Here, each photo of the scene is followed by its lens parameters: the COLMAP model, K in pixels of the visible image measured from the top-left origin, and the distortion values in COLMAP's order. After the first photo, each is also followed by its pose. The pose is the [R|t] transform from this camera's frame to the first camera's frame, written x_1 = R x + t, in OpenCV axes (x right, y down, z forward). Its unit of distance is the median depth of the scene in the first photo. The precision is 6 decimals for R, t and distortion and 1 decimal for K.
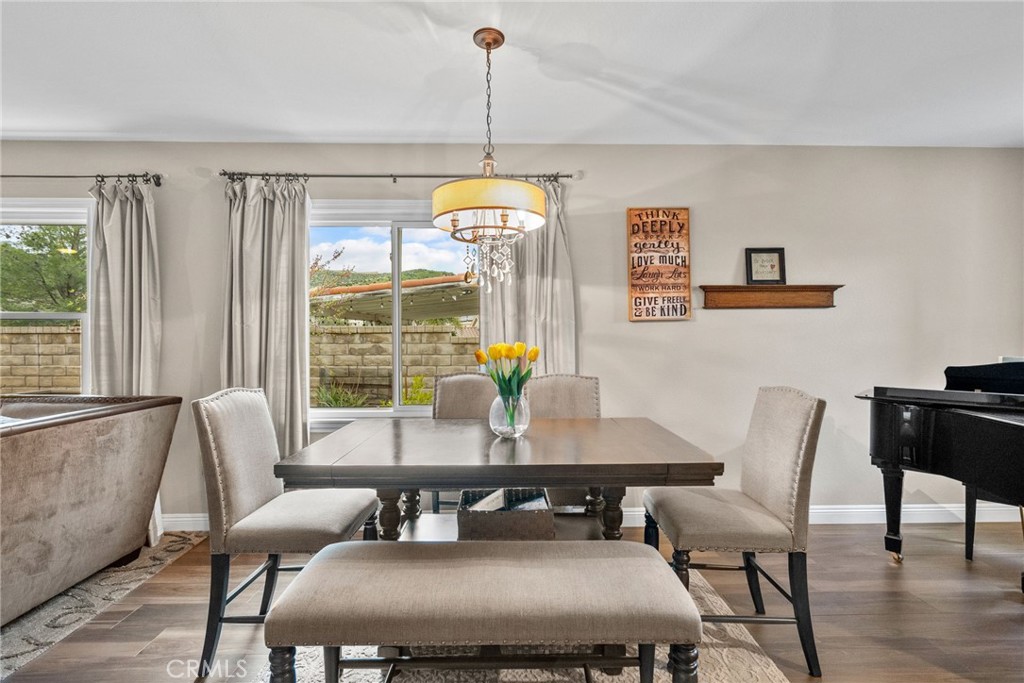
lens RADIAL K [[465.7, 0, 513.8], [0, 465.7, 339.5], [0, 0, 1]] dist [-0.003412, 0.001365]
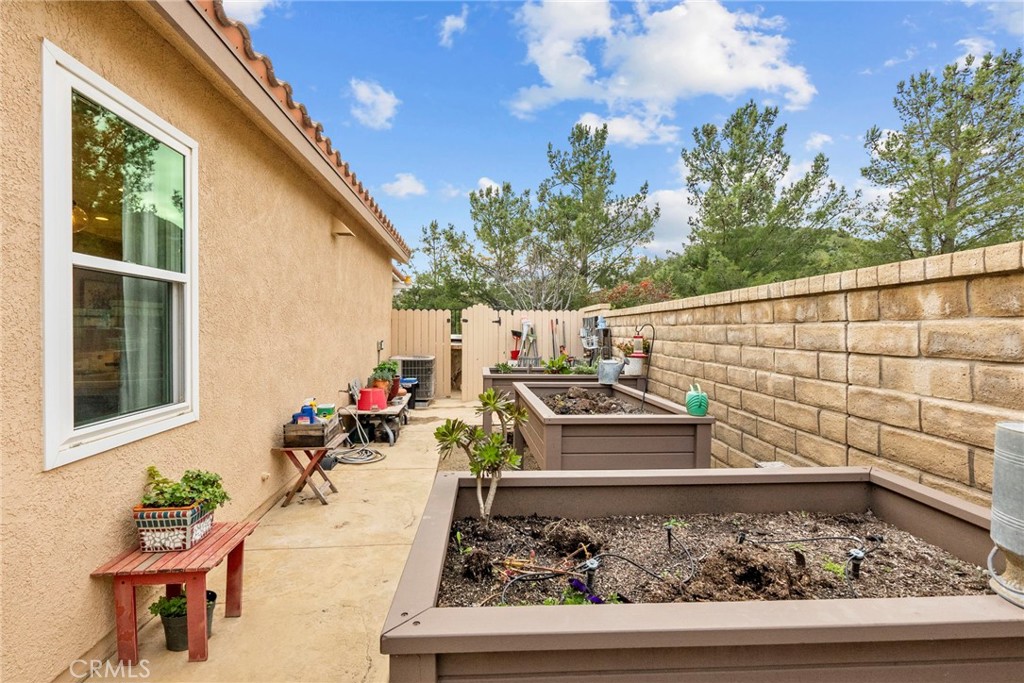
lens RADIAL K [[465.7, 0, 513.8], [0, 465.7, 339.5], [0, 0, 1]] dist [-0.003412, 0.001365]
pose [[0.061930, 0.021262, -0.997854, -0.692984], [-0.002690, 0.999773, 0.021136, 0.016150], [0.998077, 0.001375, 0.061973, 0.731460]]
